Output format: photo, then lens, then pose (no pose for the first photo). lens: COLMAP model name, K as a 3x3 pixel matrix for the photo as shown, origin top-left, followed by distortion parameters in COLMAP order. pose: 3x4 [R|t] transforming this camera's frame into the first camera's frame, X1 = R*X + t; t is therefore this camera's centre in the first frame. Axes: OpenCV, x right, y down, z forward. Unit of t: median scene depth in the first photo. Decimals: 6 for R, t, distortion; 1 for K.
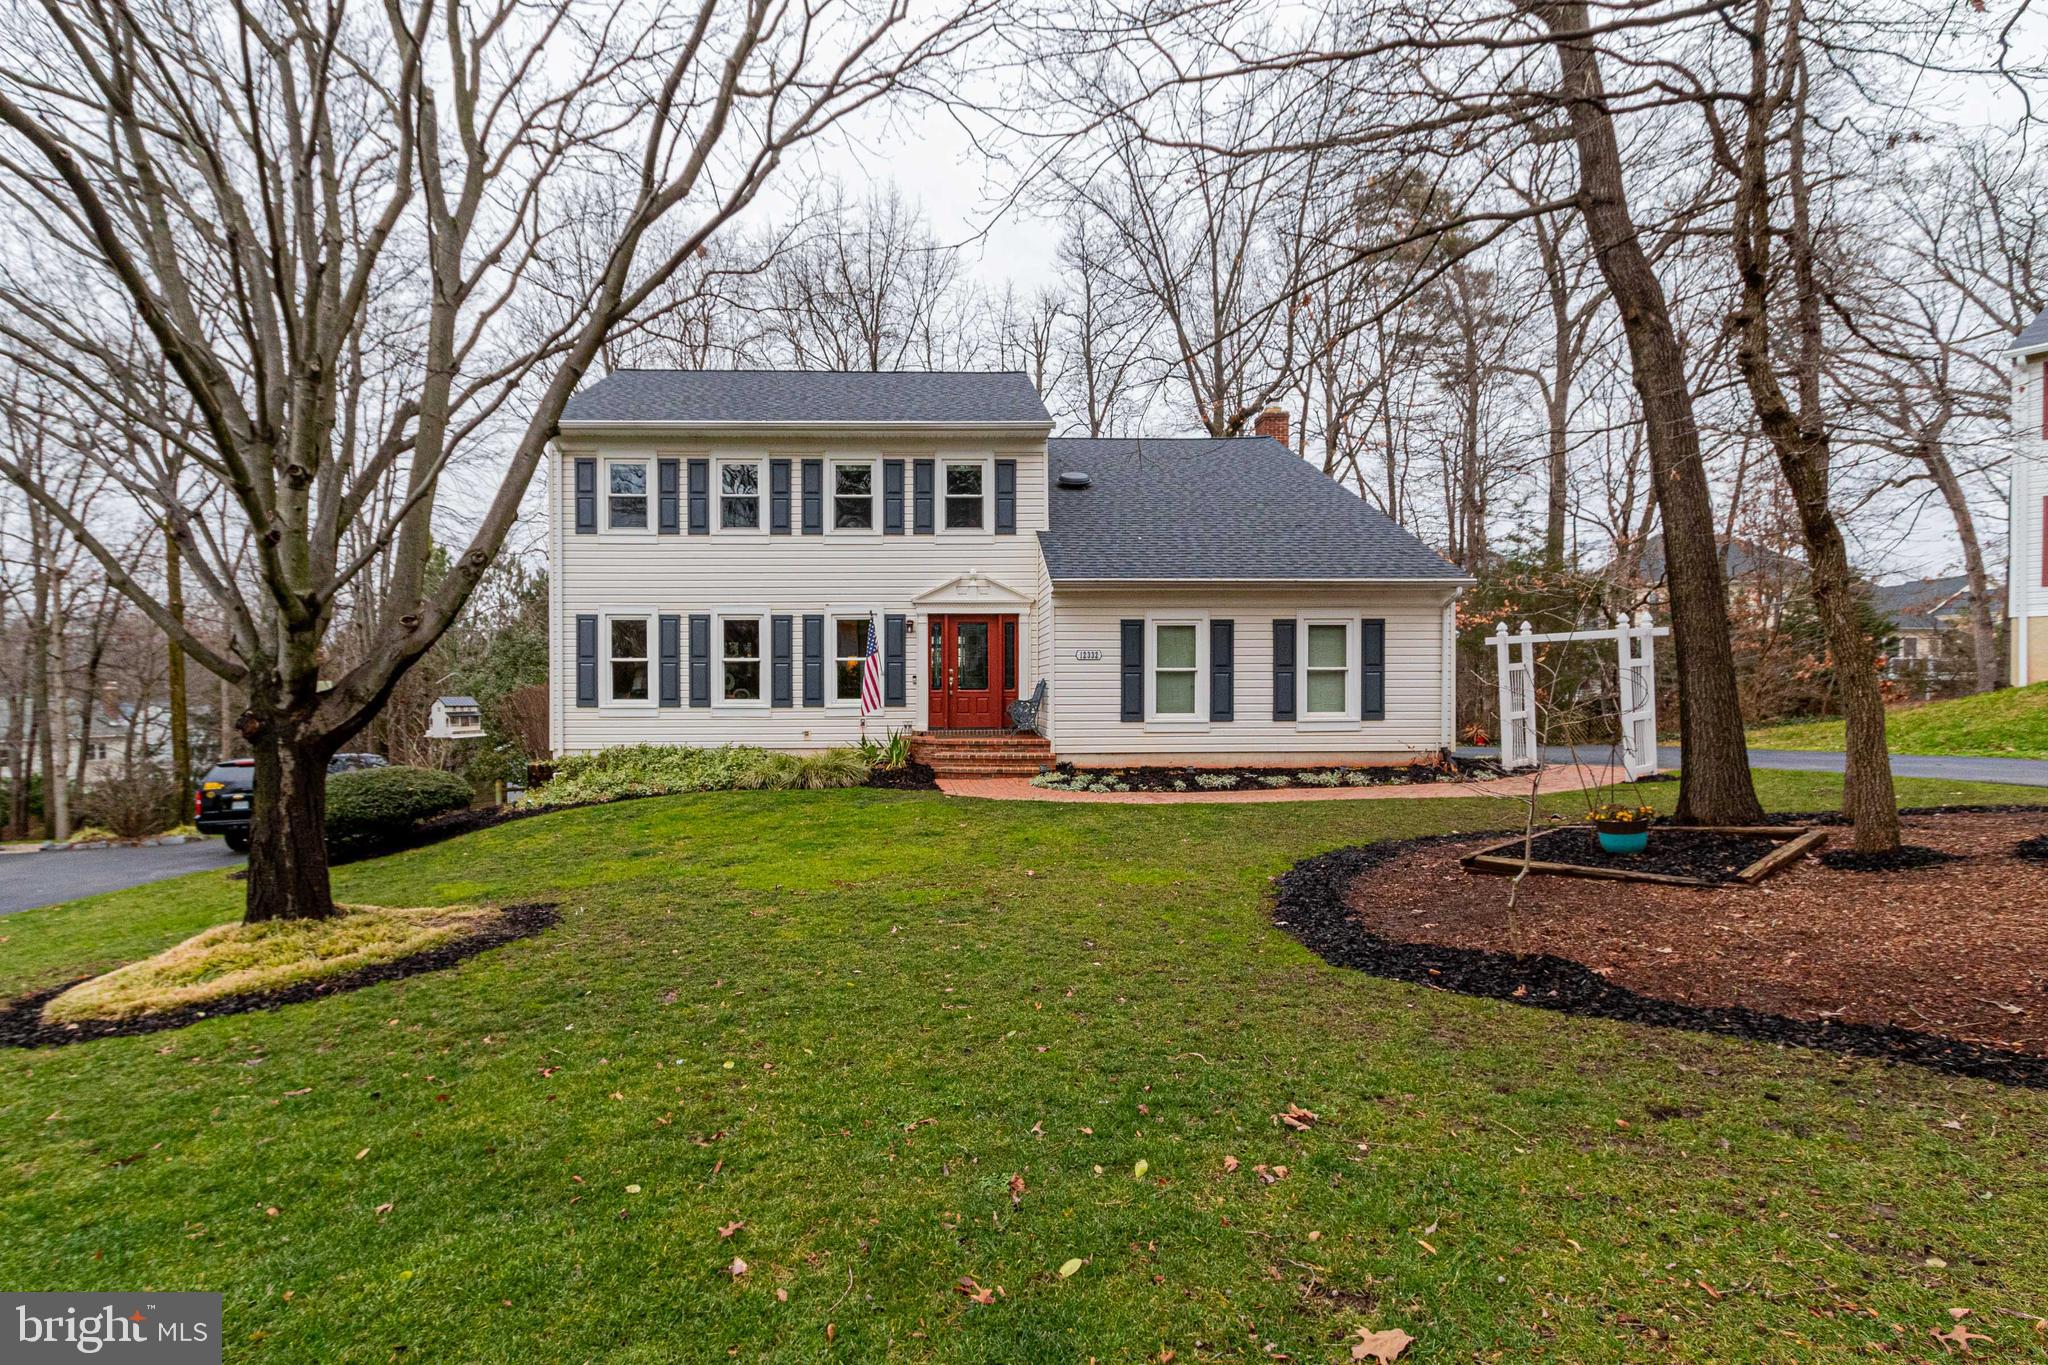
lens RADIAL K [[935.7, 0, 1024.0], [0, 935.7, 682.5], [0, 0, 1]] dist [-0.000139, 0.000029]
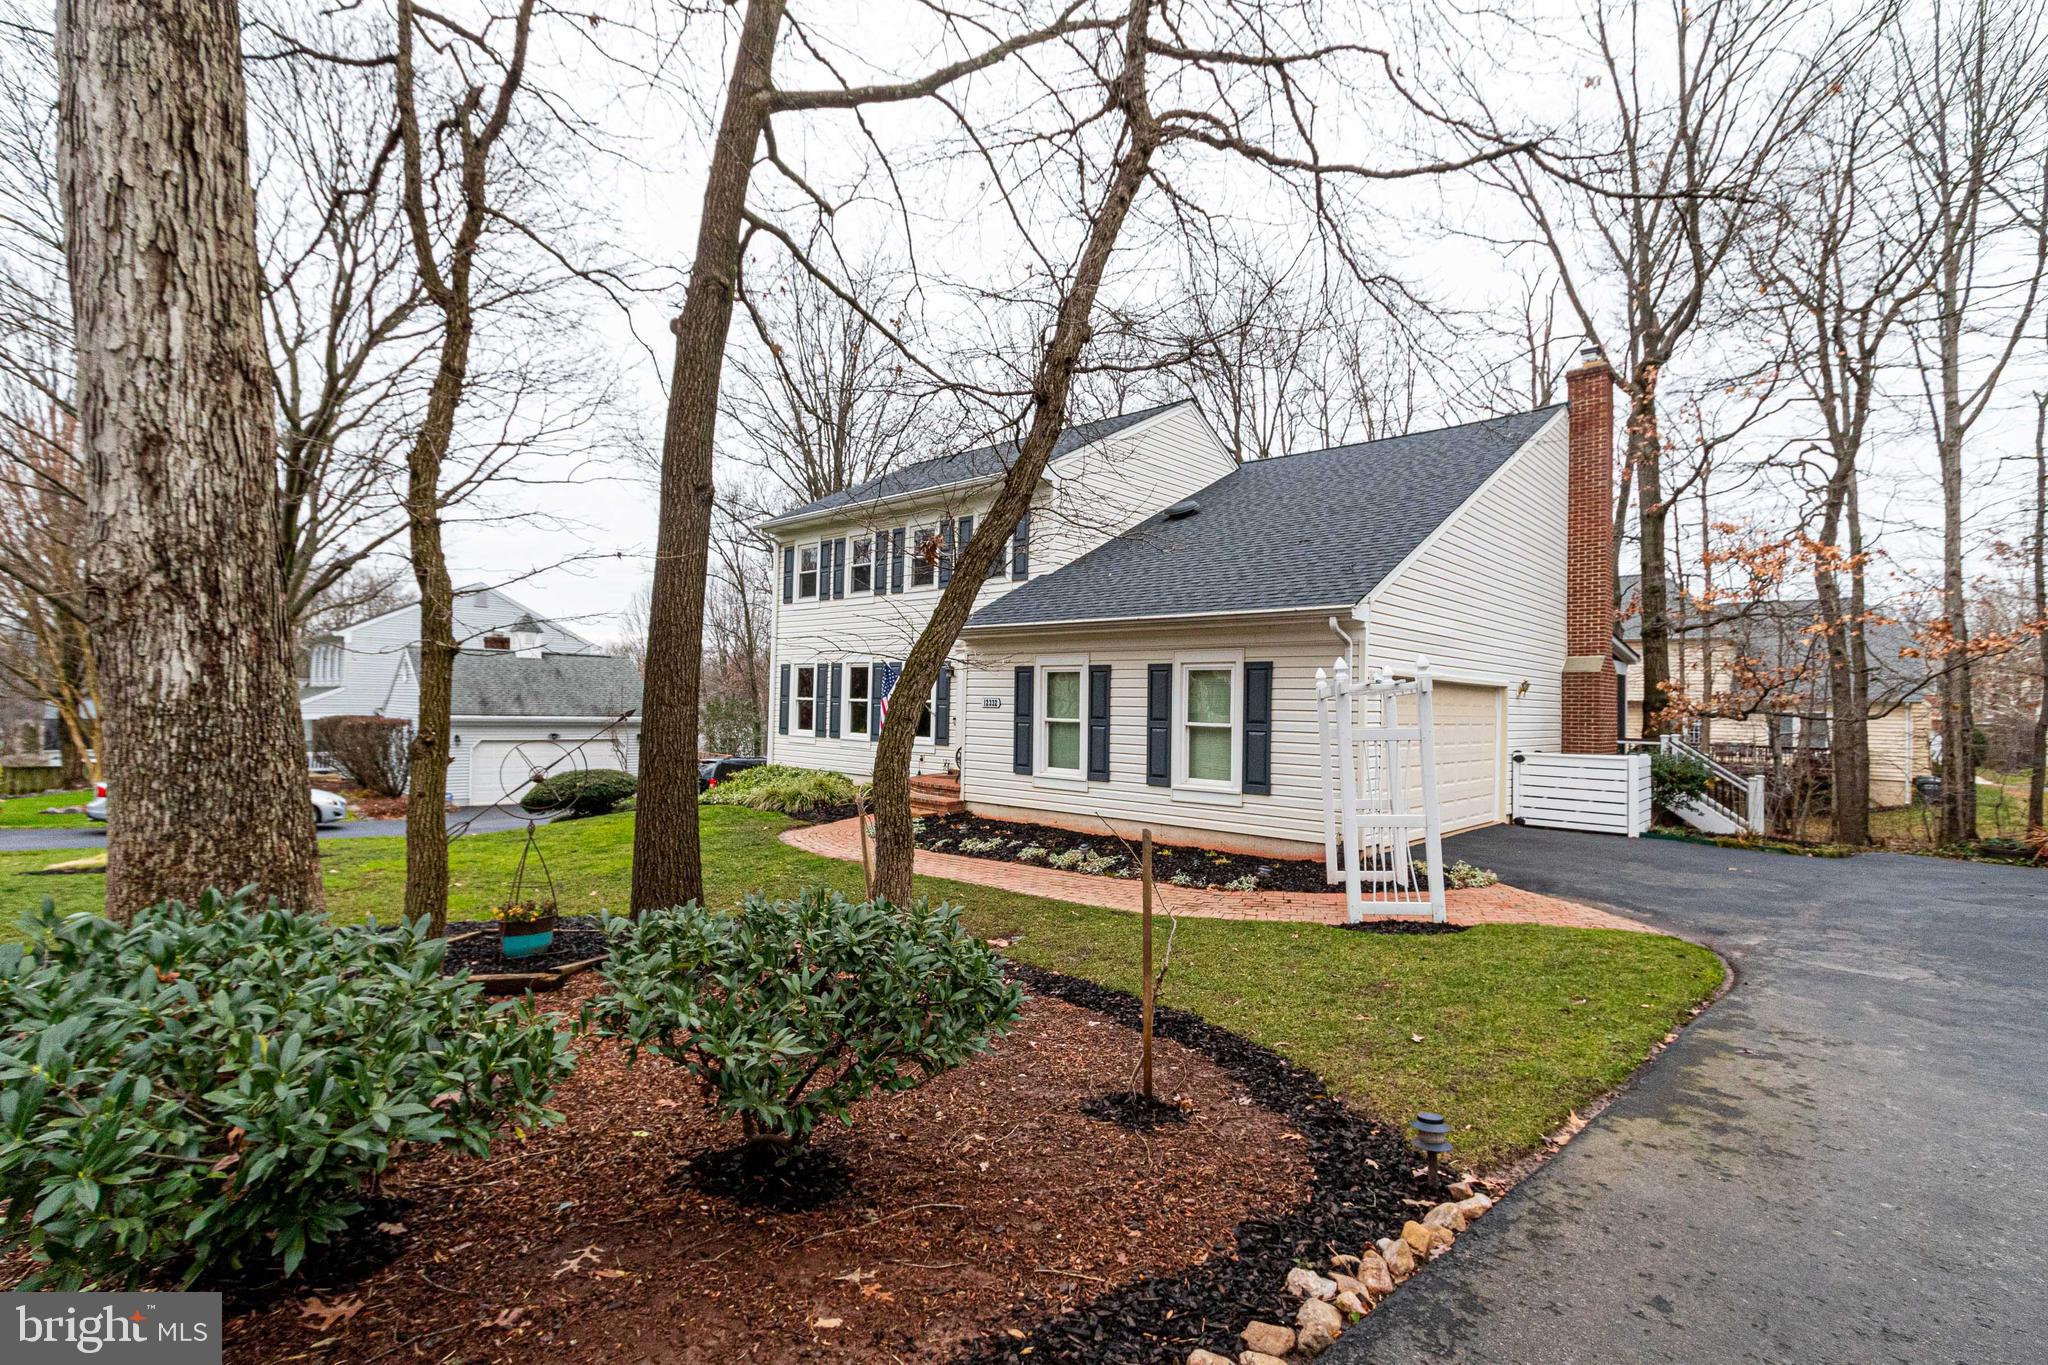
lens RADIAL K [[935.7, 0, 1024.0], [0, 935.7, 682.5], [0, 0, 1]] dist [-0.000139, 0.000029]
pose [[0.717191, 0.003262, -0.696869, 0.709787], [-0.029426, 0.999239, -0.025607, -0.024009], [0.696255, 0.038872, 0.716741, 0.293267]]
